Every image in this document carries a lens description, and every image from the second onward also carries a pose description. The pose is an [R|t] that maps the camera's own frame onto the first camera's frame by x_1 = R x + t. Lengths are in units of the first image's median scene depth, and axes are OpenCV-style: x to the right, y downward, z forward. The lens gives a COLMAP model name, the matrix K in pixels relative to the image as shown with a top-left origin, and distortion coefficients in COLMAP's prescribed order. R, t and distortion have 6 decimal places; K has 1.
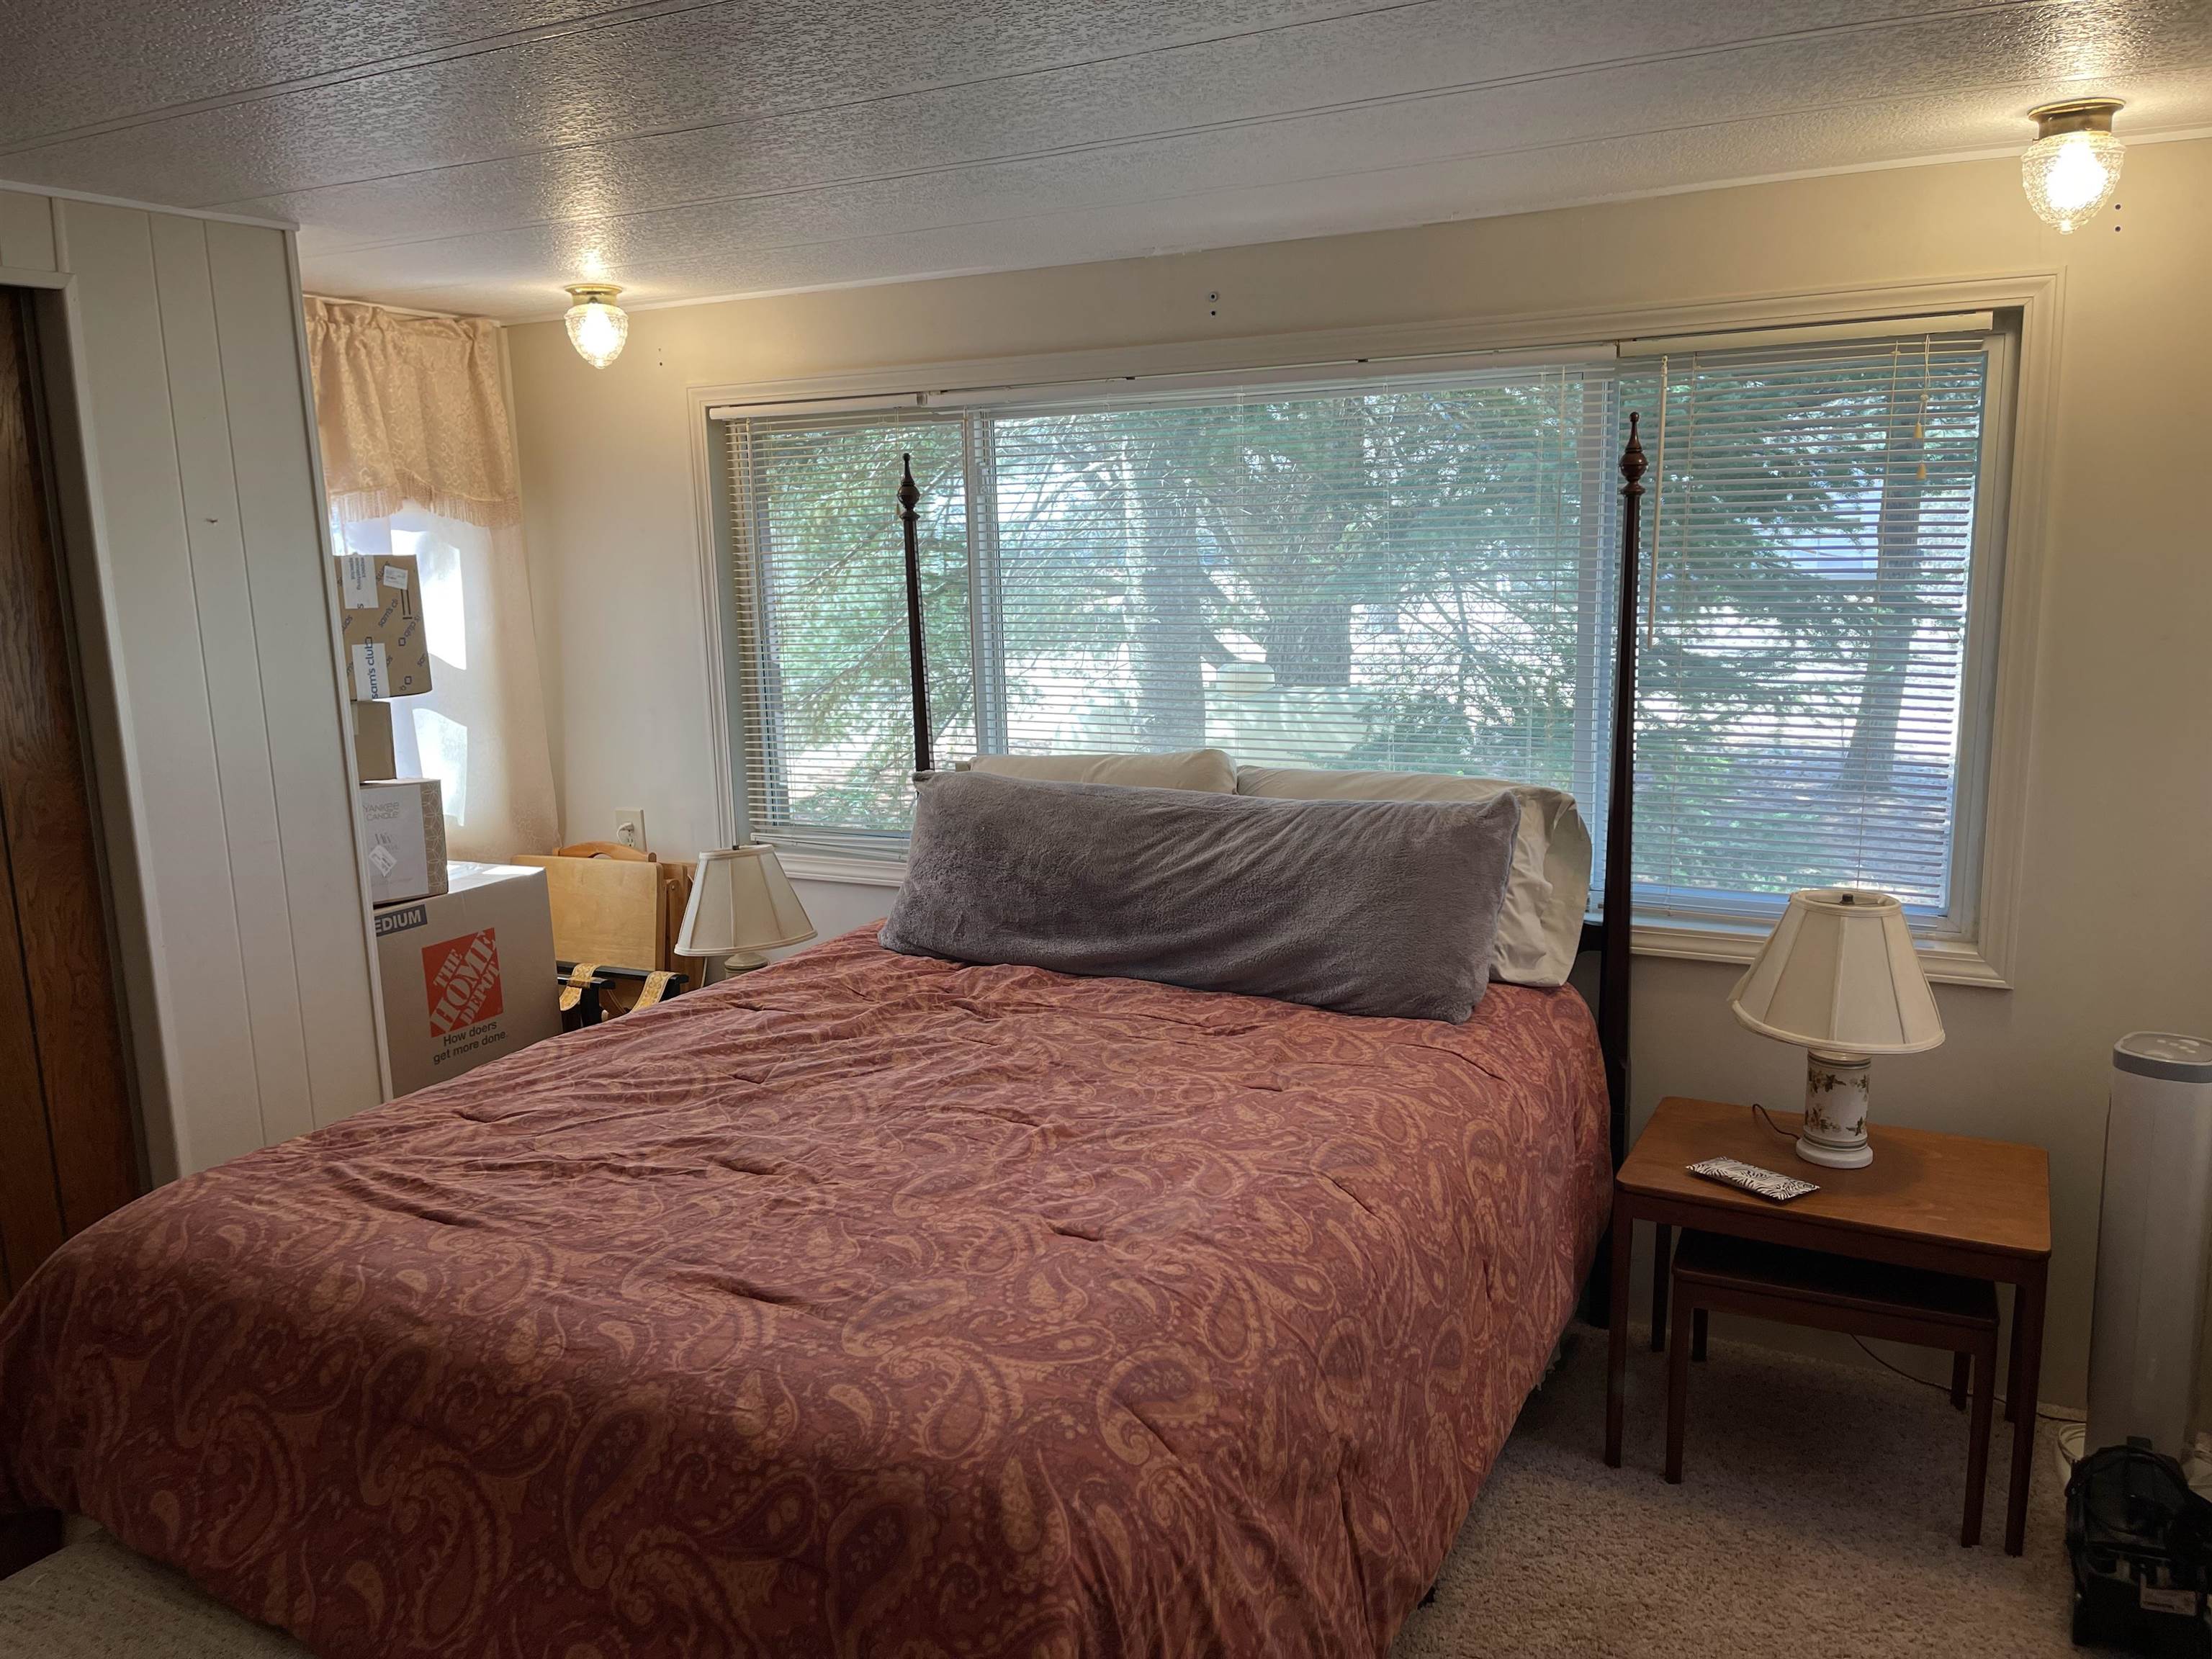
lens RADIAL K [[1669.2, 0, 1106.9], [0, 1669.2, 838.6], [0, 0, 1]] dist [0.038151, -0.008172]
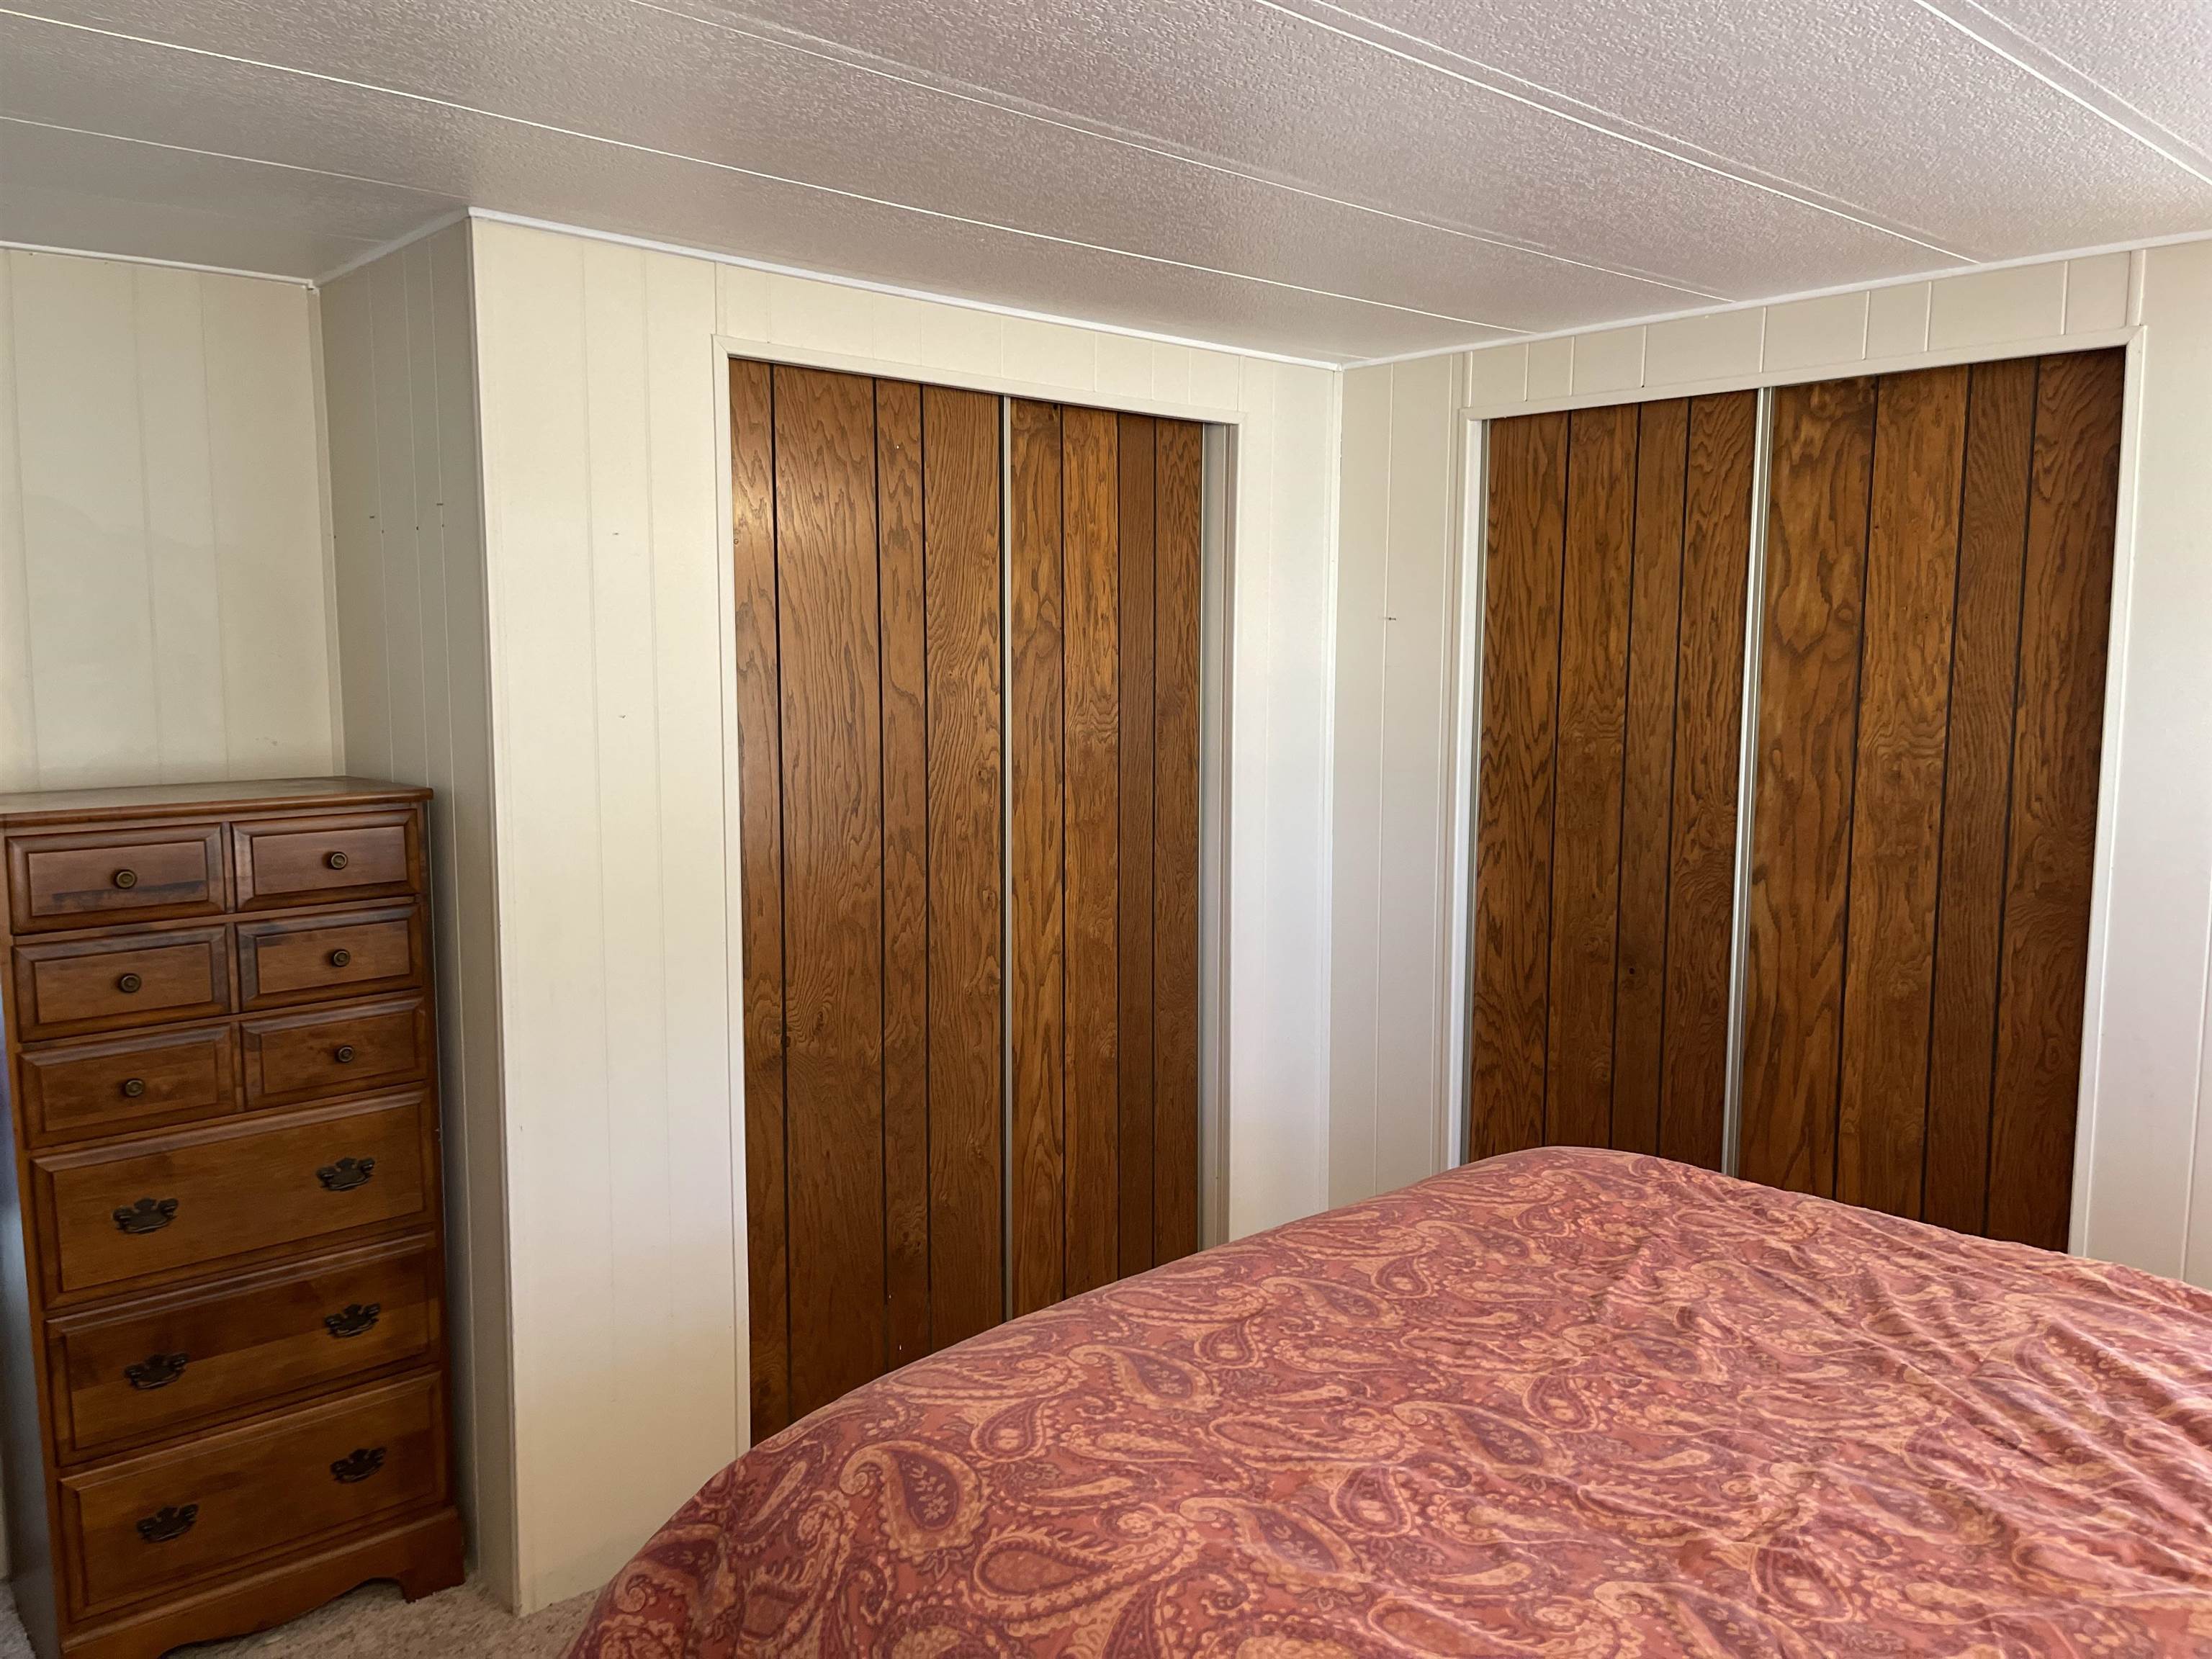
lens RADIAL K [[1669.2, 0, 1105.9], [0, 1669.2, 830.3], [0, 0, 1]] dist [0.038151, -0.008172]
pose [[-0.348199, 0.122218, -0.929419, 0.537261], [-0.155630, 0.970169, 0.185882, -0.147716], [0.924412, 0.209369, -0.318791, 0.851475]]
